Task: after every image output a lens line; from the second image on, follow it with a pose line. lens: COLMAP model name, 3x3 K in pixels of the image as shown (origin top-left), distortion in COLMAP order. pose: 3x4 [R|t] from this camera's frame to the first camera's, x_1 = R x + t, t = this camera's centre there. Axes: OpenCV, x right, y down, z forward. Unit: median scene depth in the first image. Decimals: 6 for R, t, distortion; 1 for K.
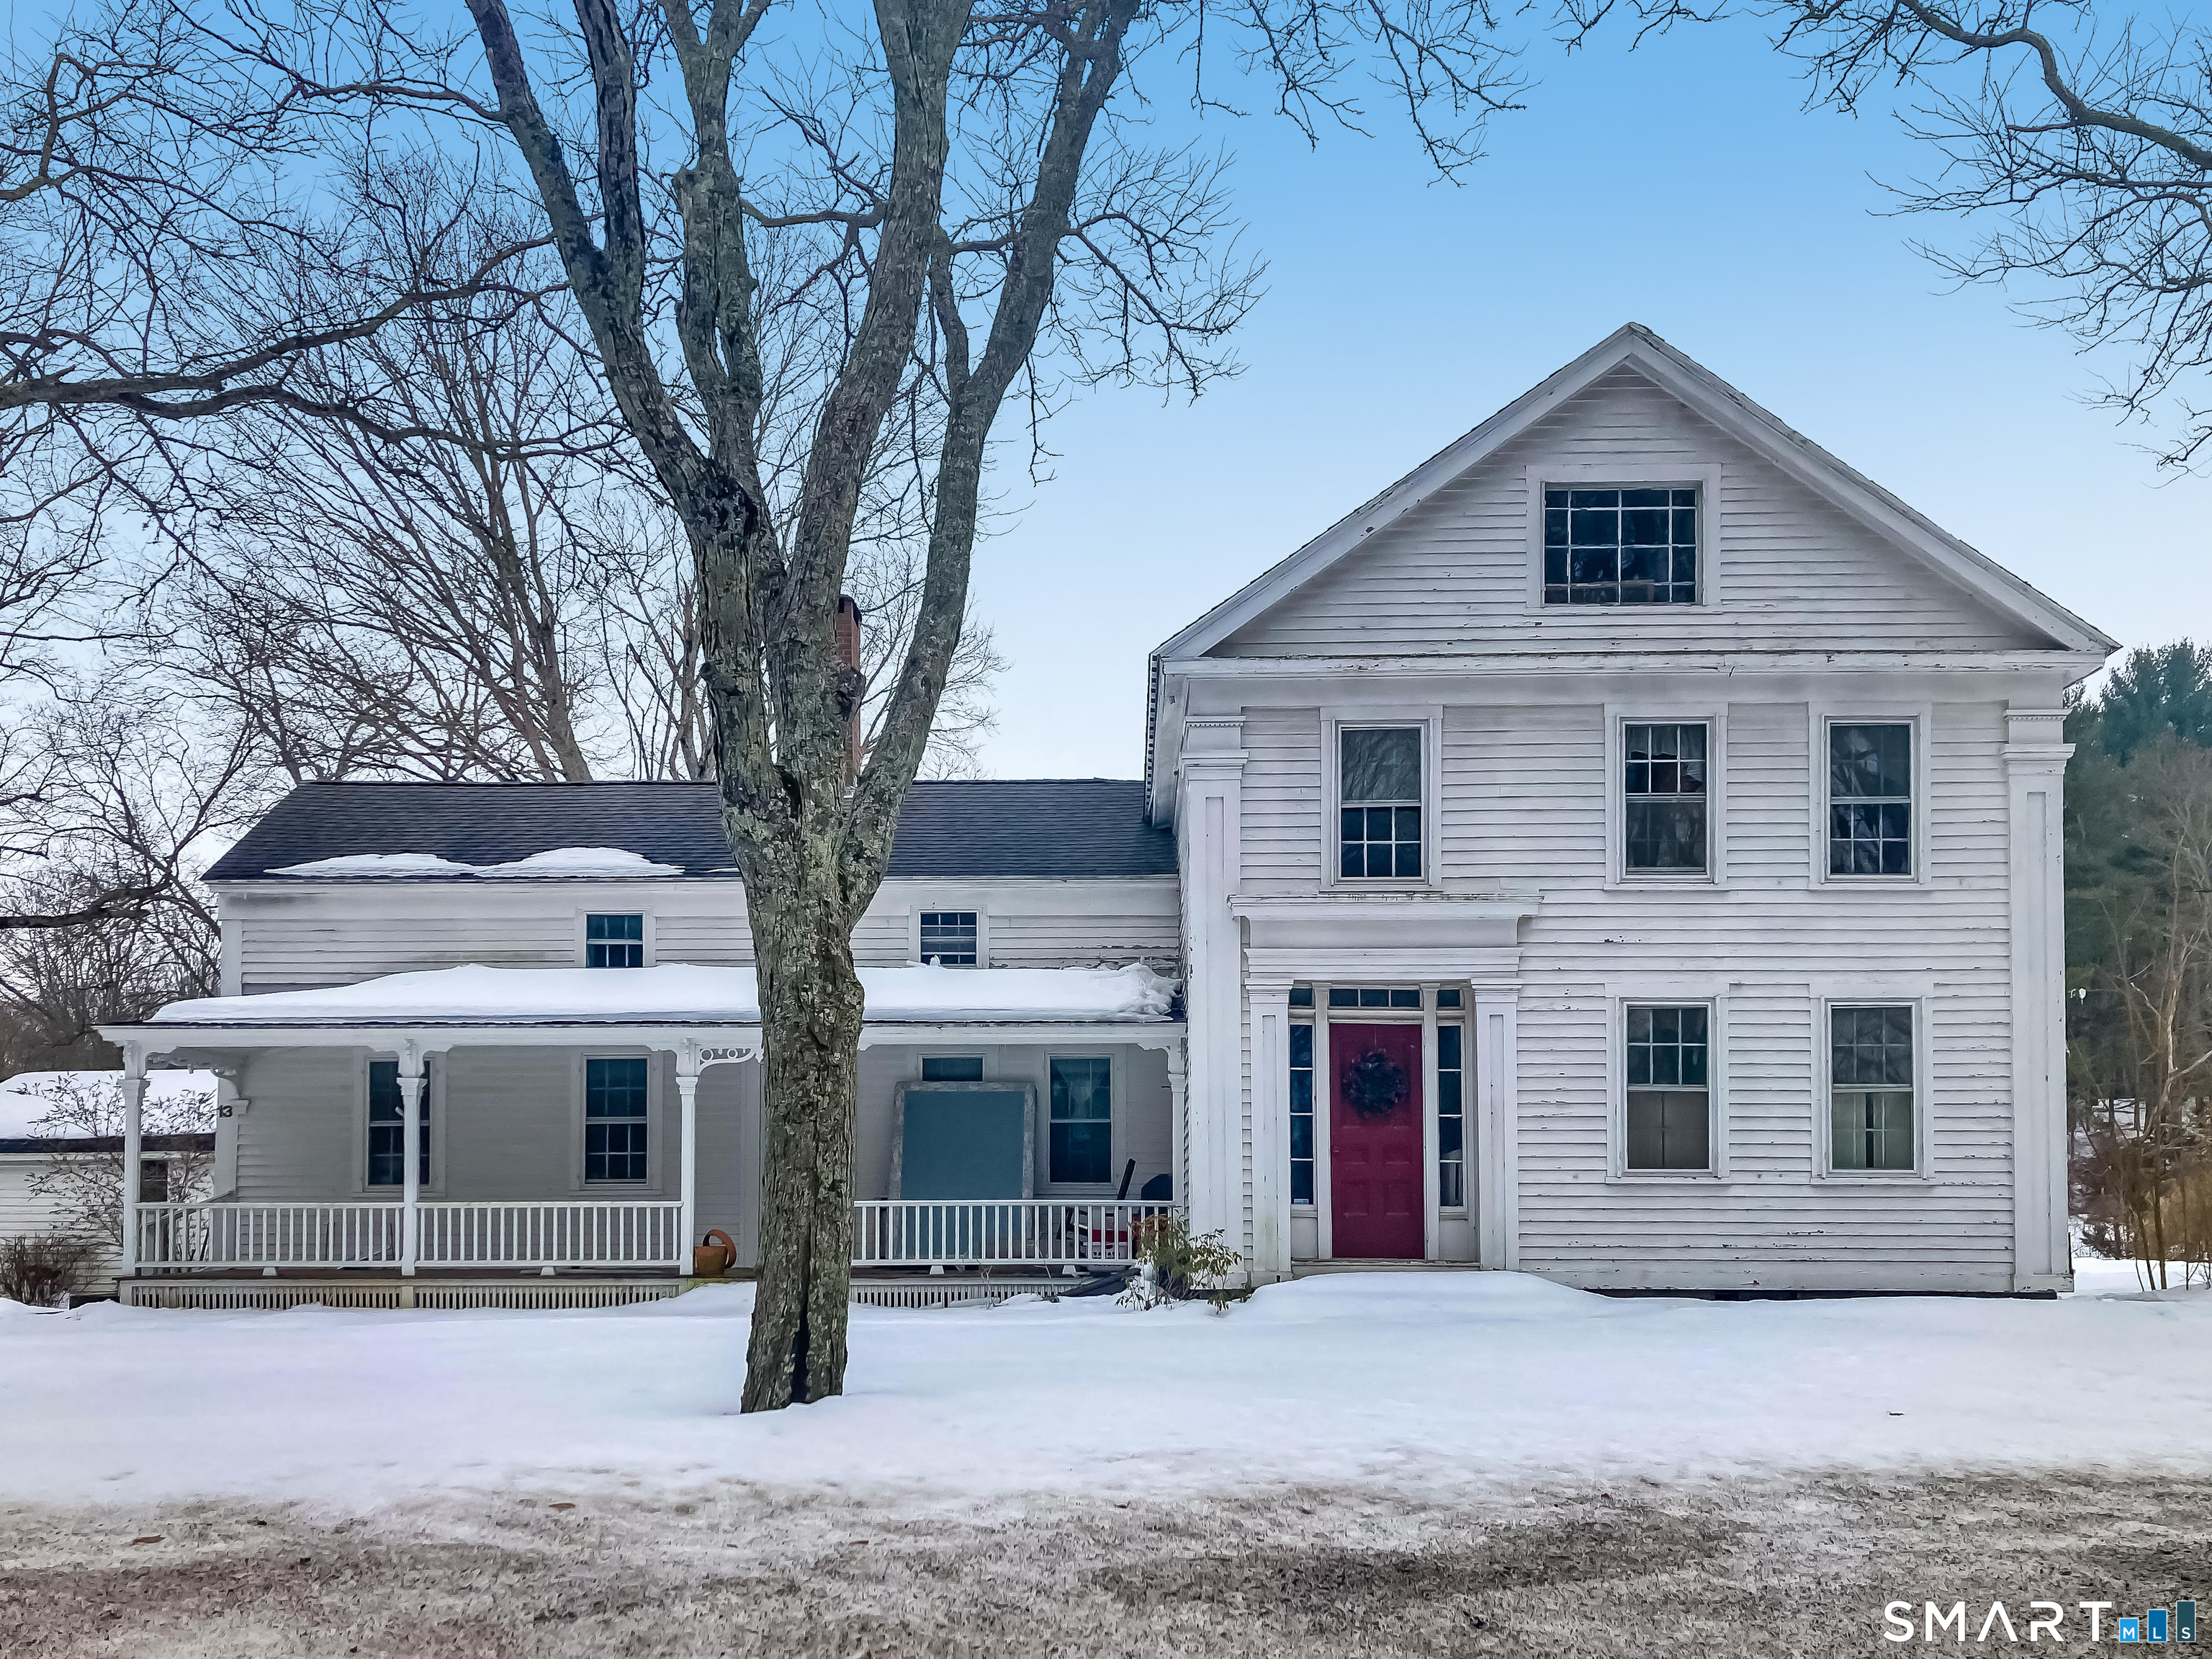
lens RADIAL K [[1803.6, 0, 1099.6], [0, 1803.6, 736.2], [0, 0, 1]] dist [0.028039, -0.004145]
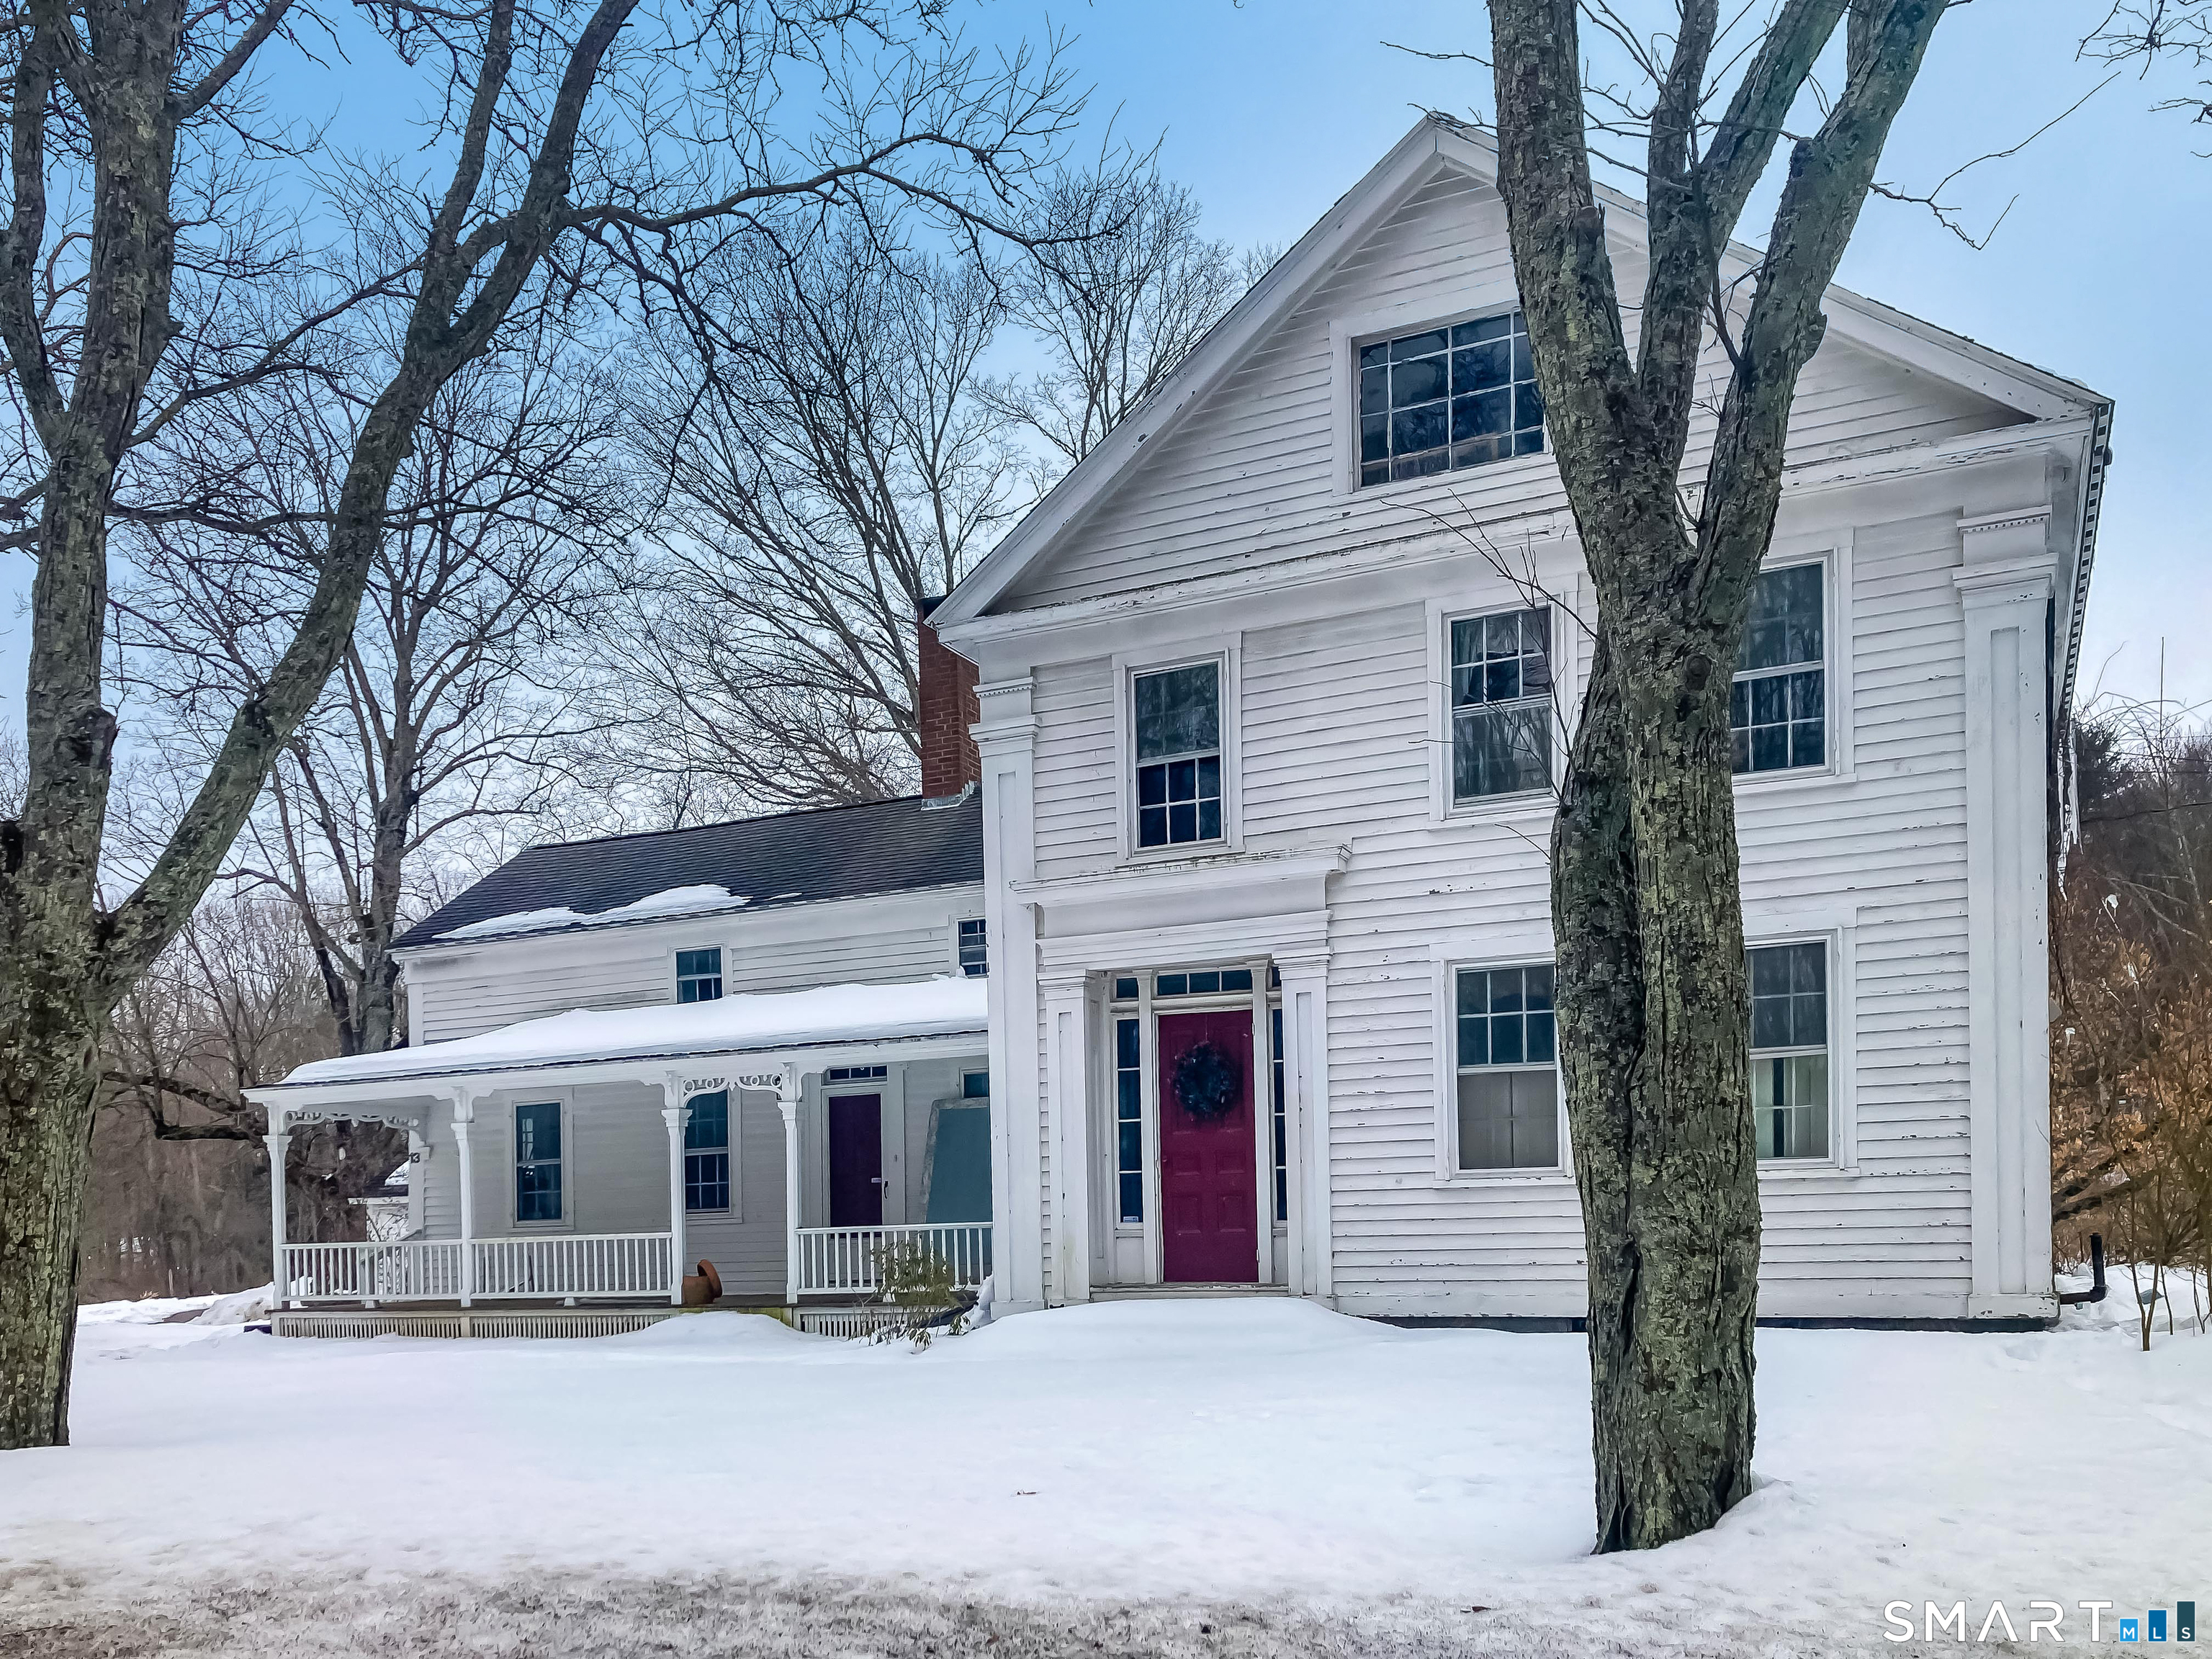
lens RADIAL K [[1876.5, 0, 1106.0], [0, 1876.5, 829.5], [0, 0, 1]] dist [0.045726, -0.005114]
pose [[0.911504, -0.107945, -0.396874, 0.476790], [0.129348, 0.991218, 0.027476, 0.042622], [0.390423, -0.076379, 0.917462, 0.169945]]
